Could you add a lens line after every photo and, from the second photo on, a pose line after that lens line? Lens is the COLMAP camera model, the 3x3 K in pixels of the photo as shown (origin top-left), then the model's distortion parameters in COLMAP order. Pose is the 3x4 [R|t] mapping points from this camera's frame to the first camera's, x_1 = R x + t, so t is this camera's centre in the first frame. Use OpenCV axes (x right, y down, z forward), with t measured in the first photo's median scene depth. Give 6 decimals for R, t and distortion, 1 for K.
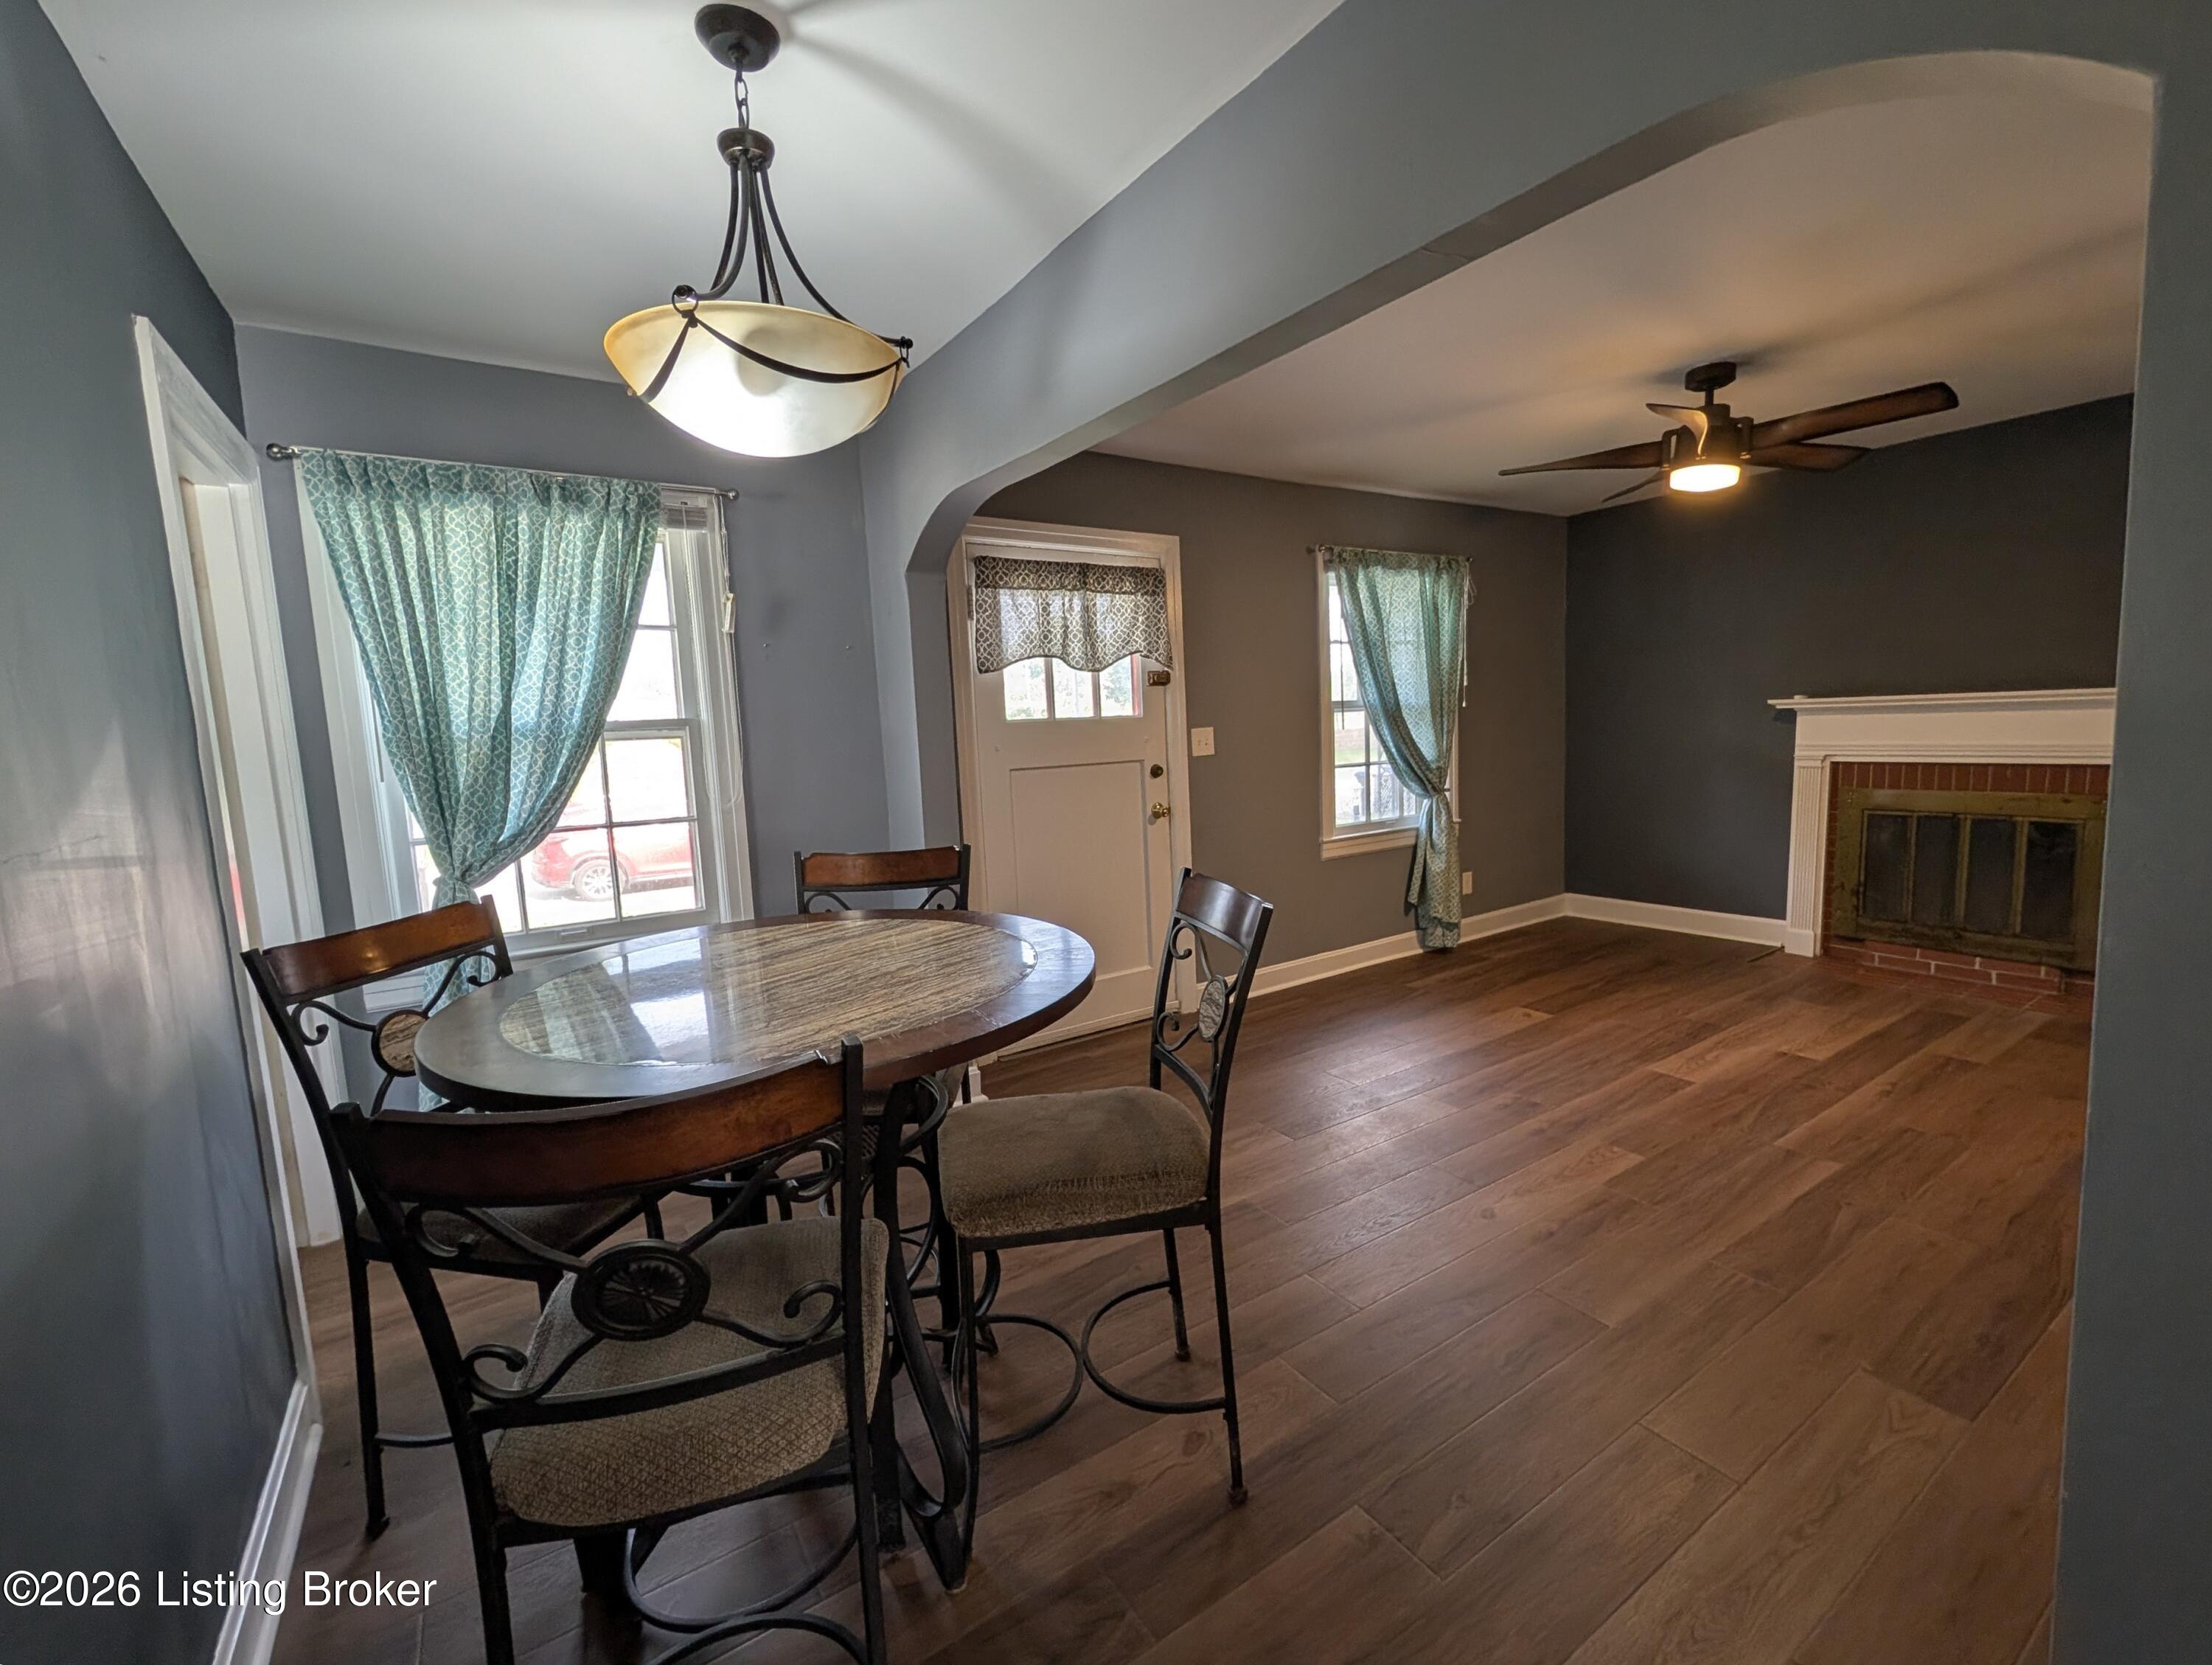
lens RADIAL K [[948.9, 0, 1104.9], [0, 948.9, 834.2], [0, 0, 1]] dist [-0.001785, -0.000013]
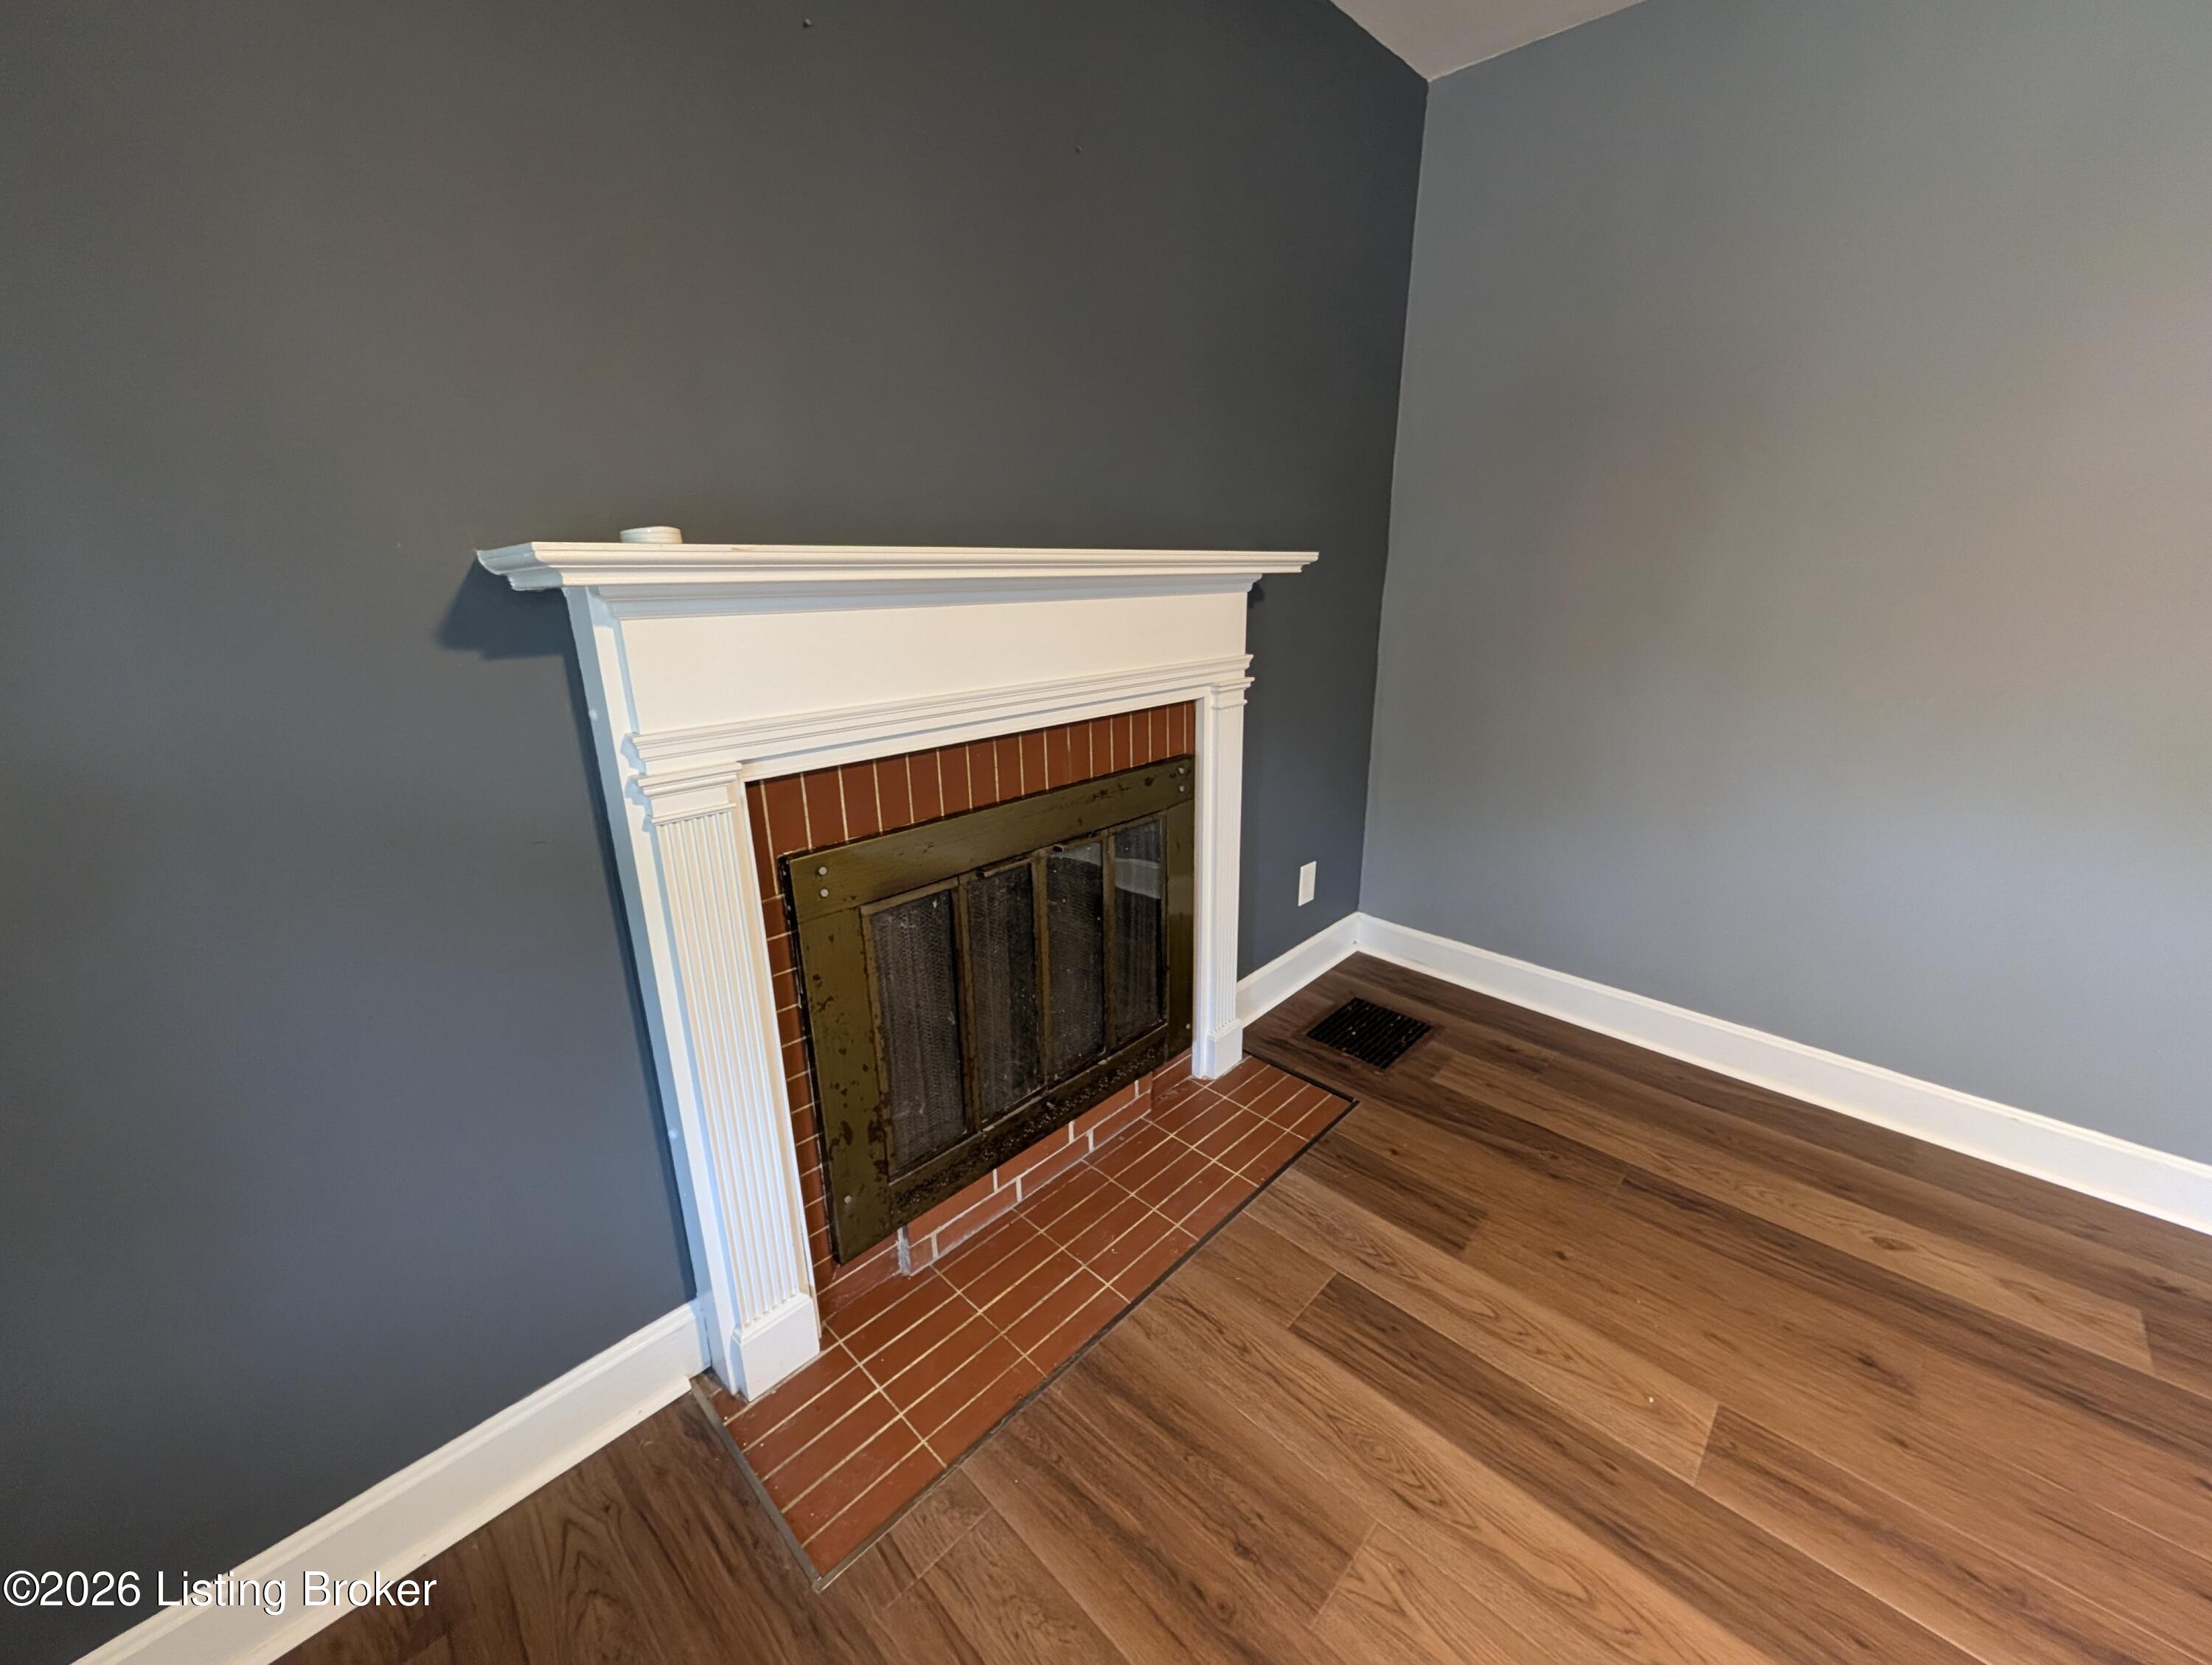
lens RADIAL K [[853.9, 0, 1116.6], [0, 853.9, 830.7], [0, 0, 1]] dist [0.000921, 0.000431]
pose [[-0.225421, -0.243798, 0.943265, 0.628706], [0.138136, 0.950405, 0.278655, -0.150829], [-0.964419, 0.193114, -0.180563, 1.195607]]
